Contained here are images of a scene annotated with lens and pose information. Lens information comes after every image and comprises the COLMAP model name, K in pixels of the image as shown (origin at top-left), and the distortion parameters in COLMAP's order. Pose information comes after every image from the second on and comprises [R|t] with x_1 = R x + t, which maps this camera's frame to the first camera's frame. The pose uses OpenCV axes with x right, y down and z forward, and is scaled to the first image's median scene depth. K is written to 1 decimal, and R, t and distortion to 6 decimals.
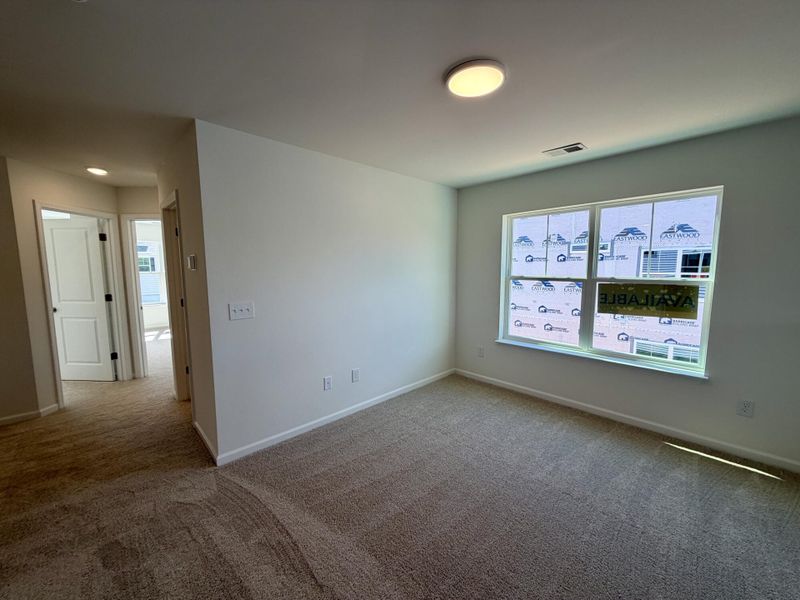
lens RADIAL K [[321.2, 0, 400.0], [0, 321.2, 300.0], [0, 0, 1]] dist [-0.000496, -0.000176]
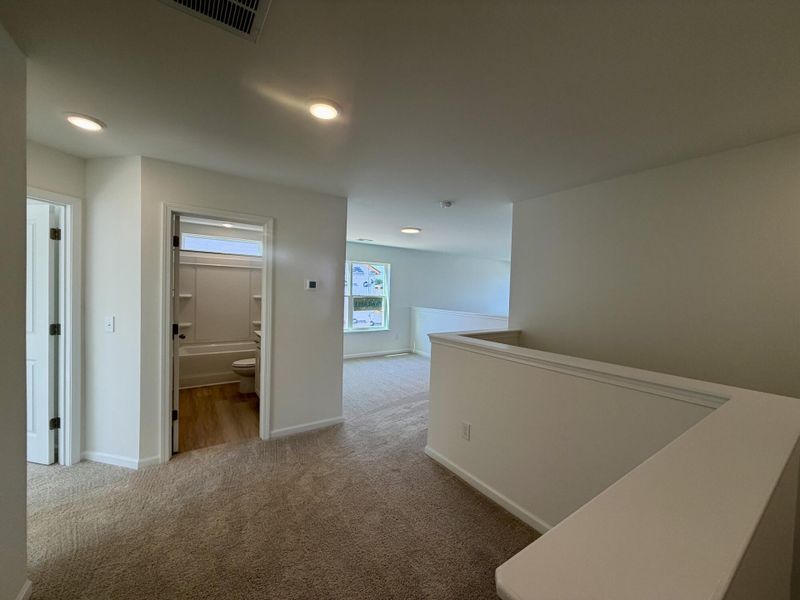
lens RADIAL K [[321.2, 0, 400.0], [0, 321.2, 300.0], [0, 0, 1]] dist [-0.000496, -0.000176]
pose [[0.190248, -0.018699, 0.981558, -1.579241], [0.077401, 0.996992, 0.003990, -0.019052], [-0.978680, 0.075215, 0.191123, 0.299233]]
